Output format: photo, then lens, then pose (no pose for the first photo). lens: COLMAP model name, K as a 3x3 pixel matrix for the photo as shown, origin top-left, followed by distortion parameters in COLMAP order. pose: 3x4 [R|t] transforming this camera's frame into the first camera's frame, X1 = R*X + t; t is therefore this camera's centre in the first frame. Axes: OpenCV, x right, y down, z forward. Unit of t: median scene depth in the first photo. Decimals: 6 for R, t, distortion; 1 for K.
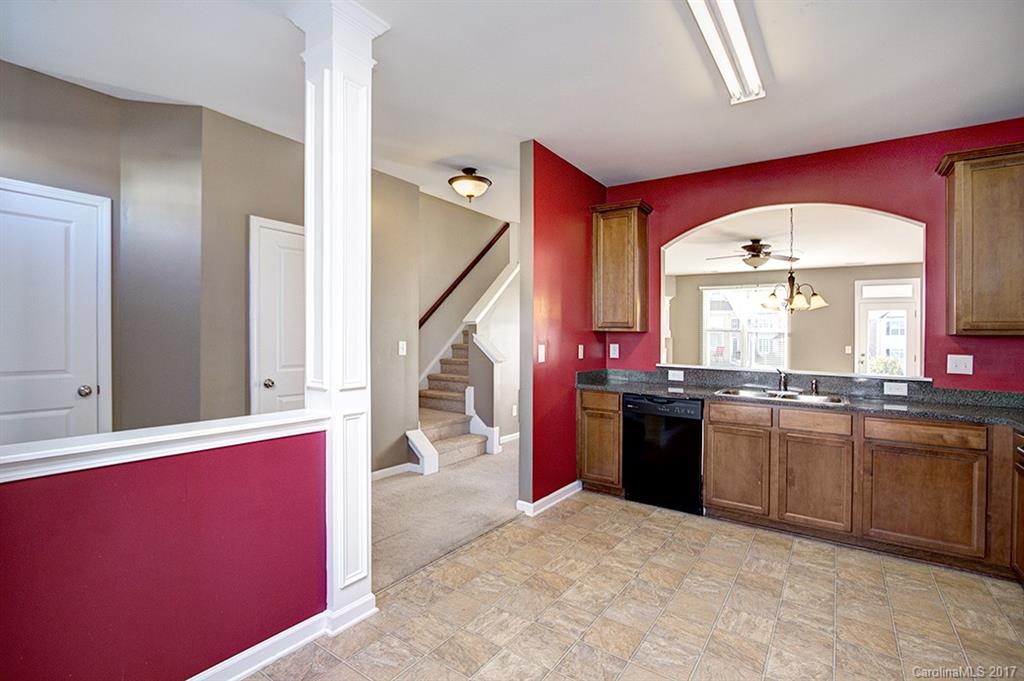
lens RADIAL K [[467.9, 0, 516.2], [0, 467.9, 347.9], [0, 0, 1]] dist [-0.019843, 0.000828]
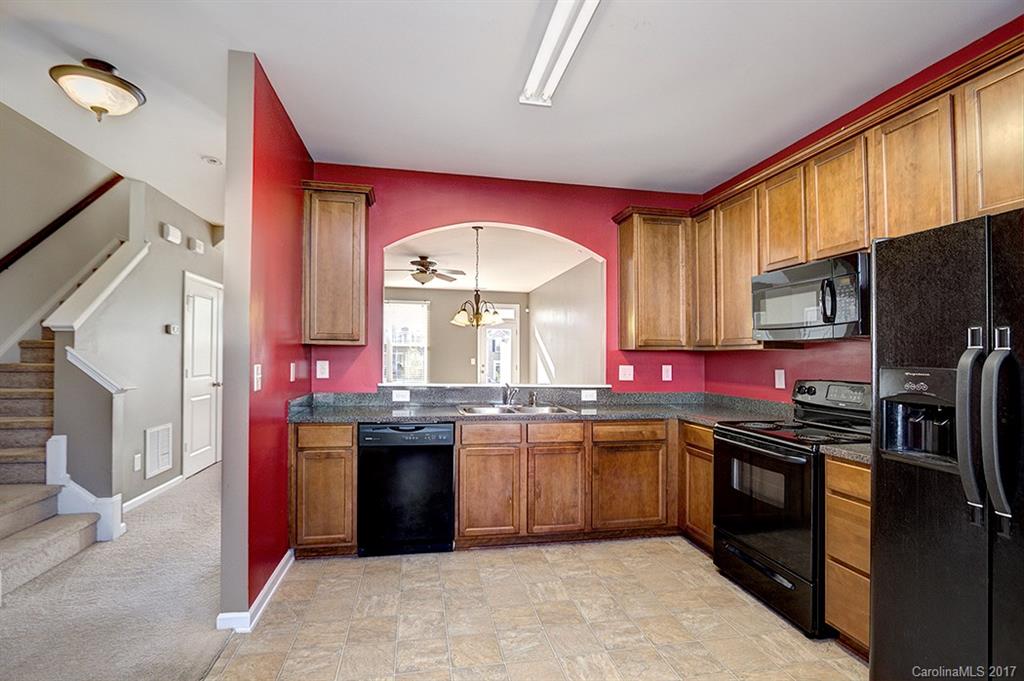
lens RADIAL K [[467.9, 0, 516.2], [0, 467.9, 347.9], [0, 0, 1]] dist [-0.019843, 0.000828]
pose [[0.708937, 0.003514, 0.705263, -0.146946], [0.016815, 0.999619, -0.021884, -0.009165], [-0.705072, 0.027374, 0.708607, 0.265262]]
